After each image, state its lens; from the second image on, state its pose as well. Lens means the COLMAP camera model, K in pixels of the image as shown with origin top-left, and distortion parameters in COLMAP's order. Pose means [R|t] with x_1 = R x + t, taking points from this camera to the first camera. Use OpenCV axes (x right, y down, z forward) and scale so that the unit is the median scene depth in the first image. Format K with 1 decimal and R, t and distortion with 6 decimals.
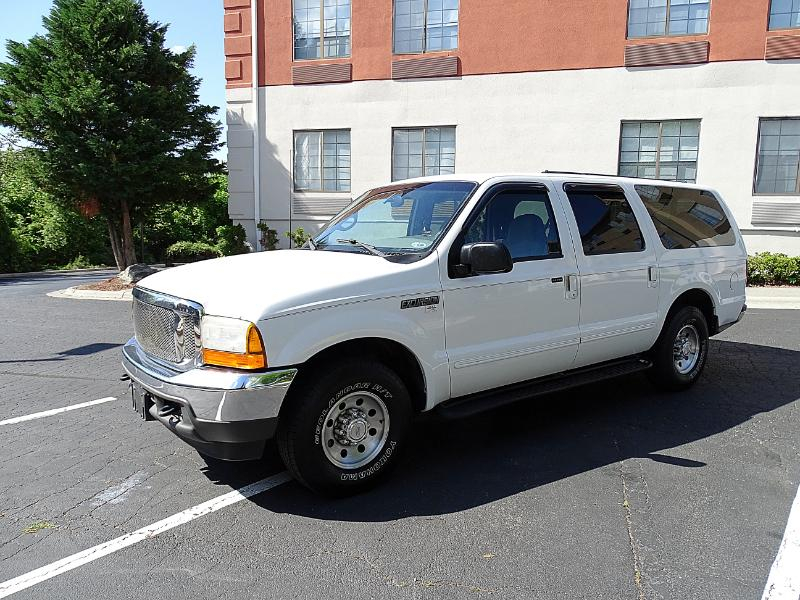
lens RADIAL K [[514.9, 0, 449.1], [0, 514.9, 286.2], [0, 0, 1]] dist [-0.001331, 0.001942]
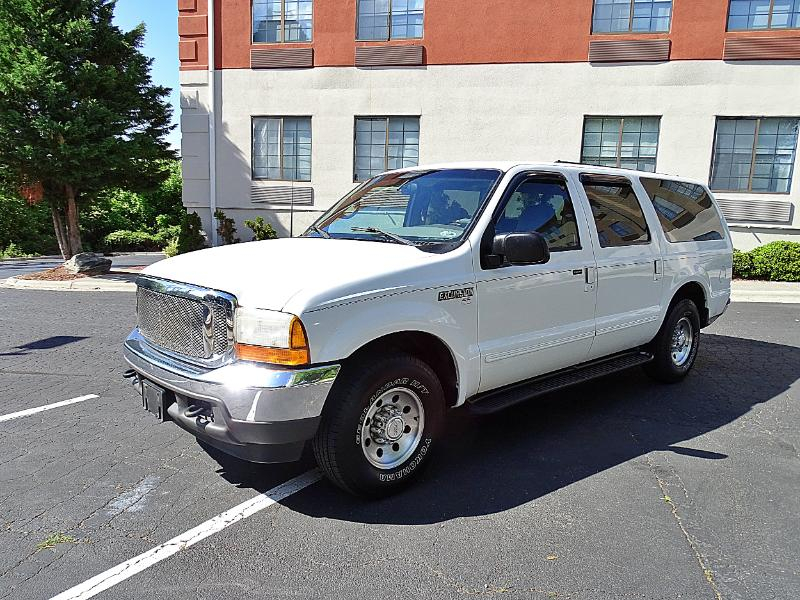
lens RADIAL K [[497.3, 0, 382.1], [0, 497.3, 289.7], [0, 0, 1]] dist [-0.000363, 0.000849]
pose [[0.997506, 0.004556, 0.070440, -0.126269], [-0.006105, 0.999744, 0.021792, 0.001845], [-0.070322, -0.022167, 0.997278, 0.043186]]
